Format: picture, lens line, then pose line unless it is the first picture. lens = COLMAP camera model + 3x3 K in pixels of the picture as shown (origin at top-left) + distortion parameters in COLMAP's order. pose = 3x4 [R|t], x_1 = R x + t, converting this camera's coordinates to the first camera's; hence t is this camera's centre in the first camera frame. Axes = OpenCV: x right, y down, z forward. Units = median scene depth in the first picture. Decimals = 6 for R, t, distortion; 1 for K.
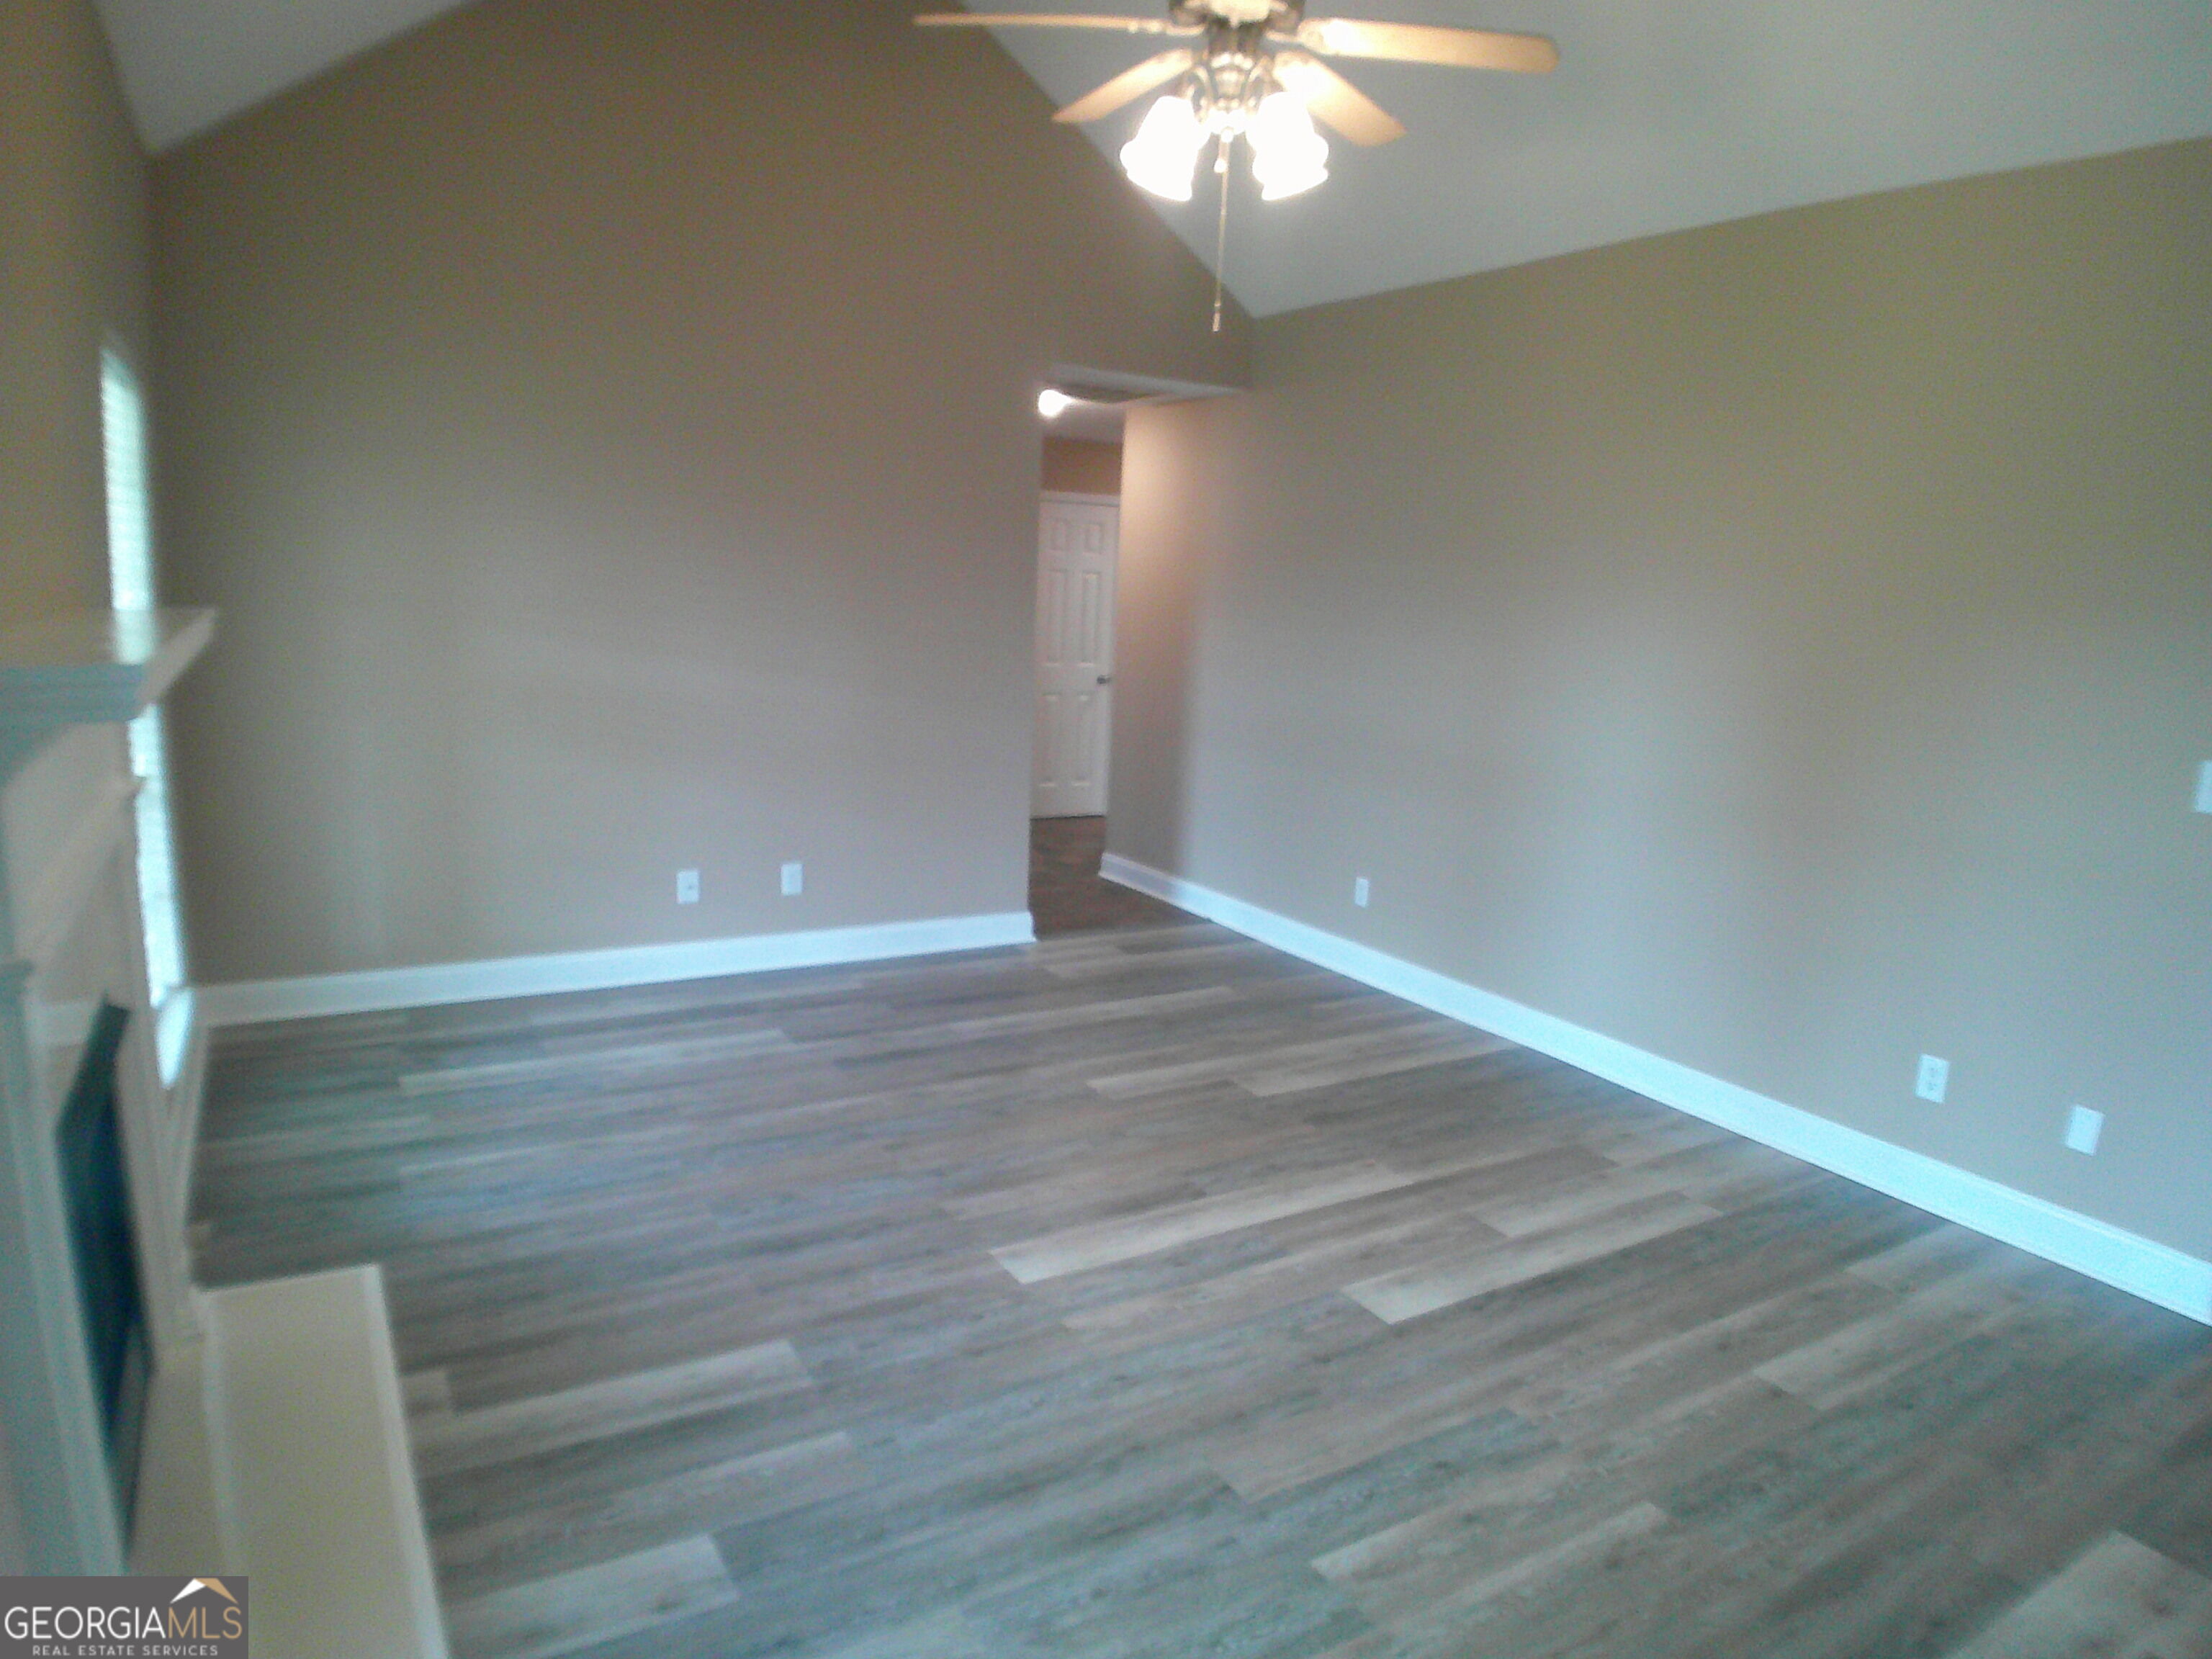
lens RADIAL K [[1398.5, 0, 1118.9], [0, 1398.5, 847.2], [0, 0, 1]] dist [-0.080181, -0.002487]
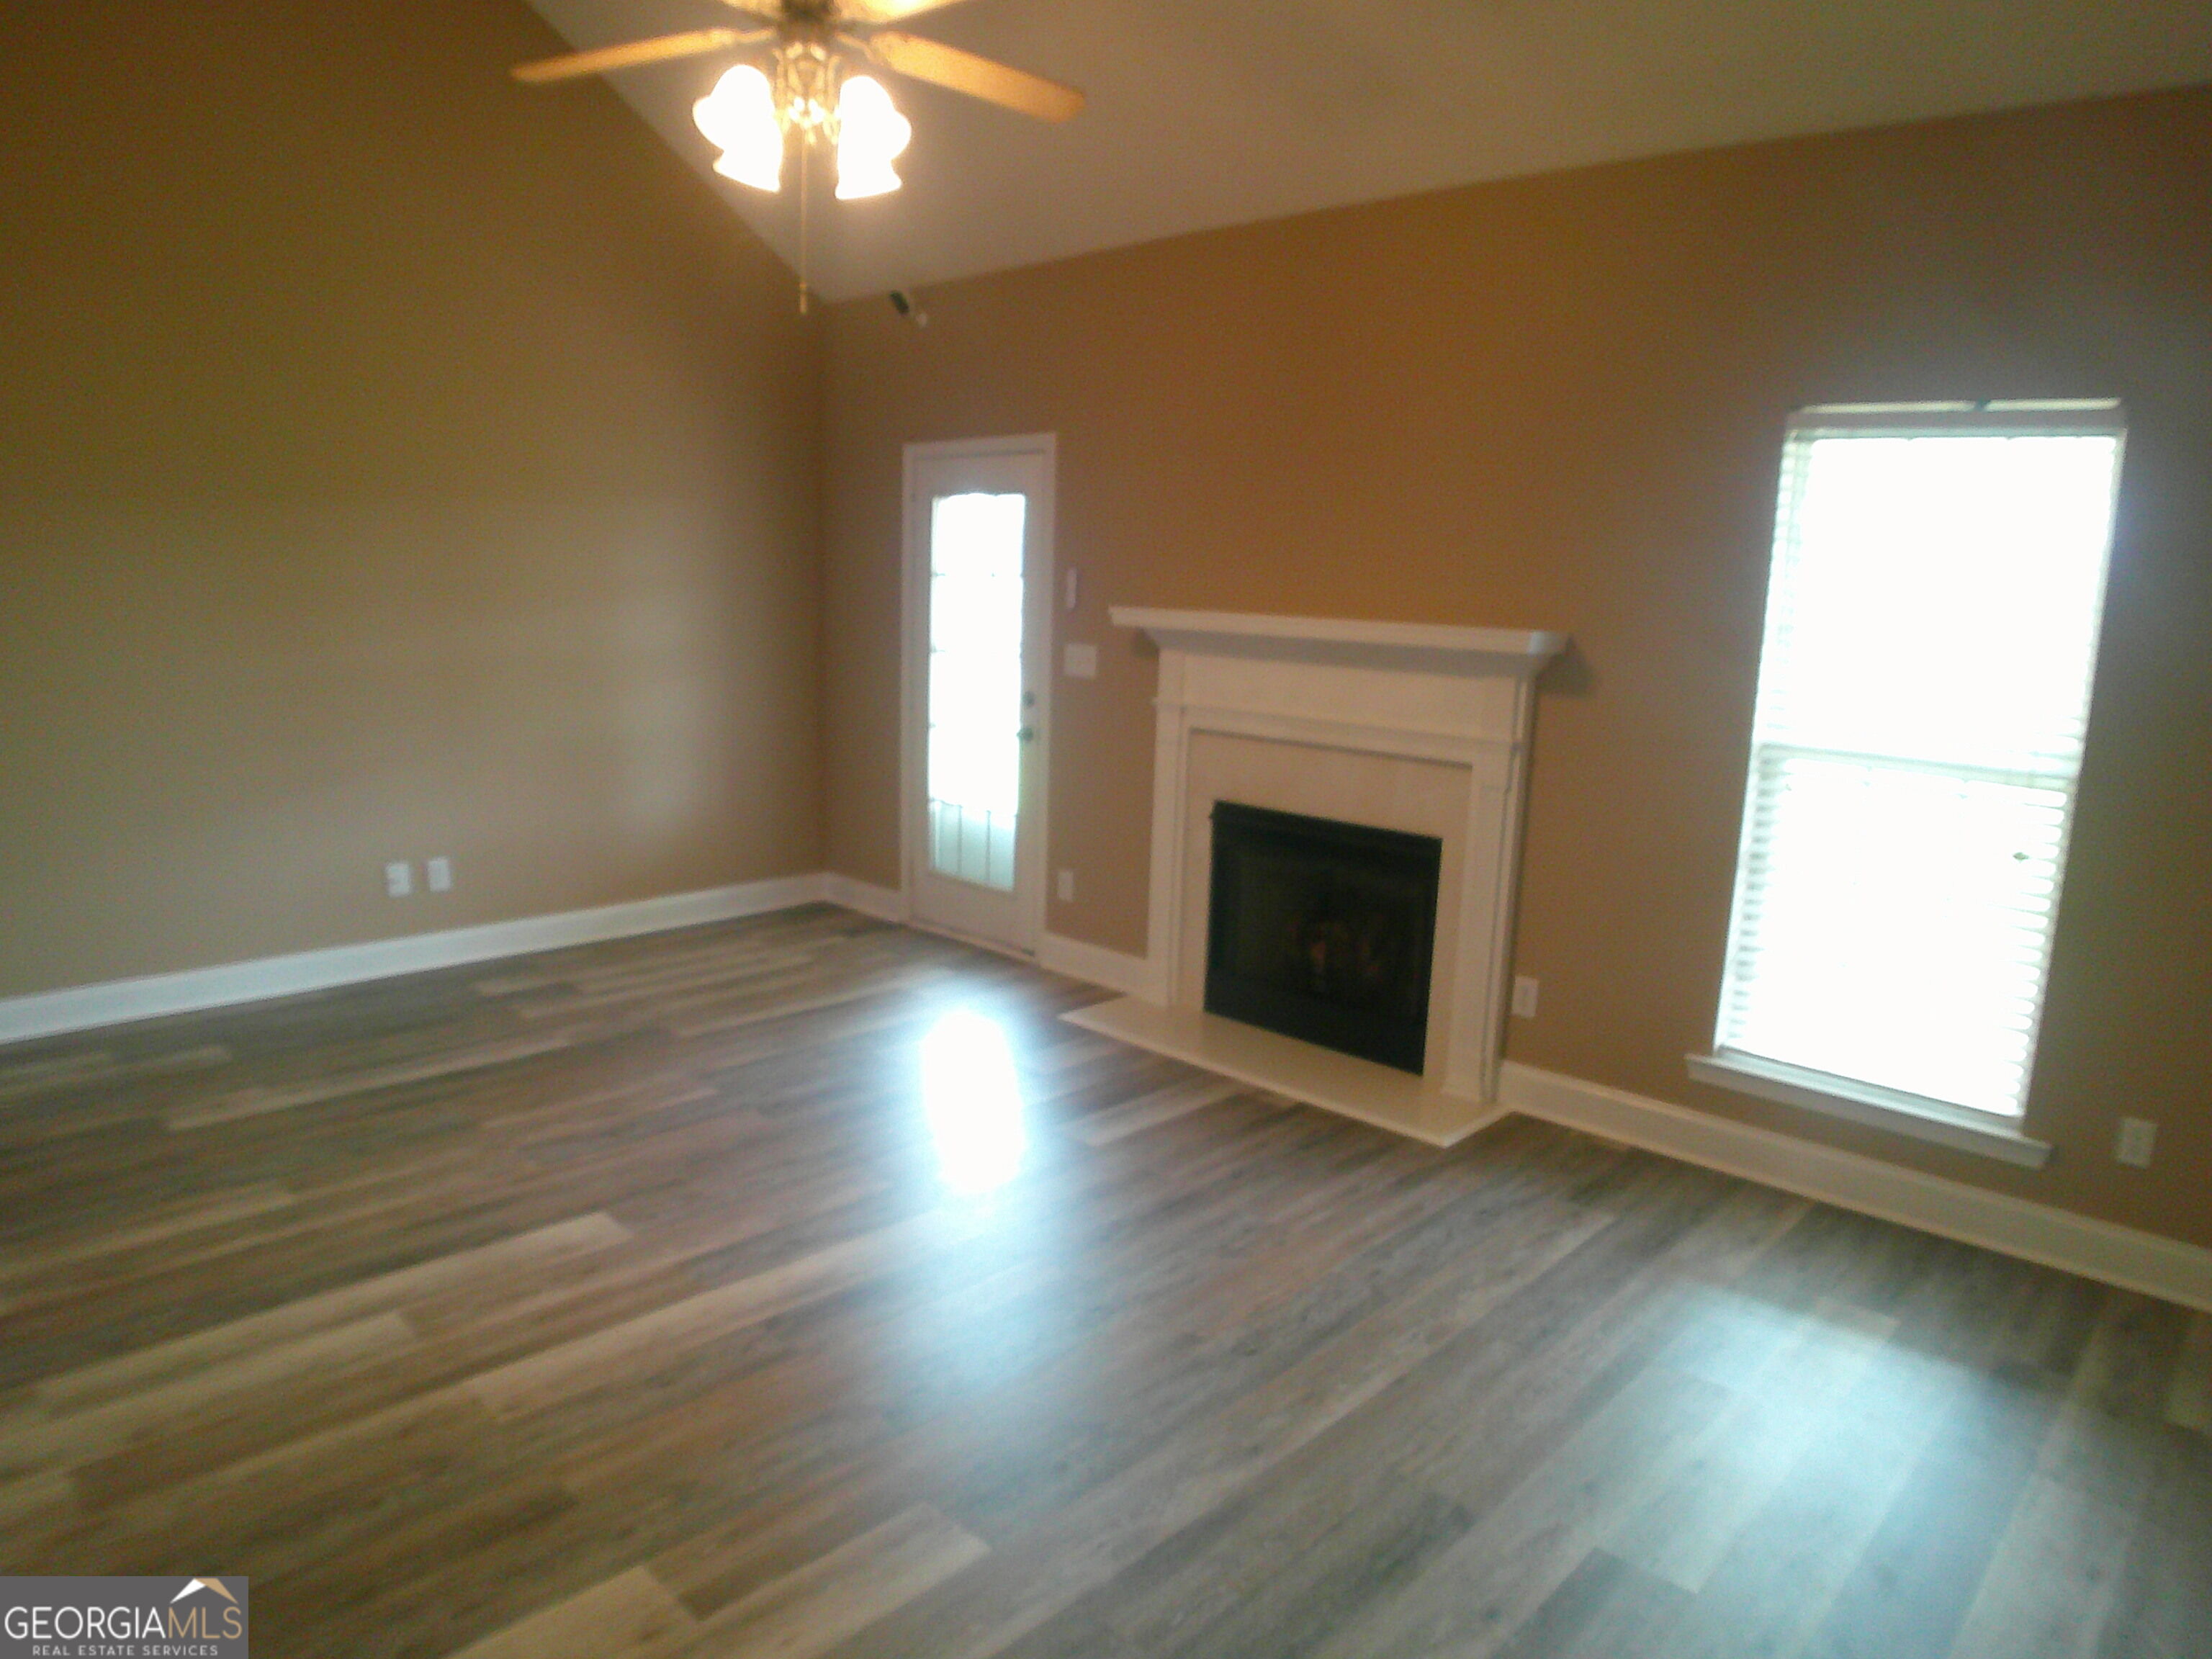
lens RADIAL K [[1398.5, 0, 1118.9], [0, 1398.5, 847.2], [0, 0, 1]] dist [-0.080181, -0.002487]
pose [[-0.960613, -0.022048, -0.277015, 0.099342], [-0.121857, 0.929315, 0.348603, -0.332135], [0.249748, 0.368629, -0.895398, 1.807120]]
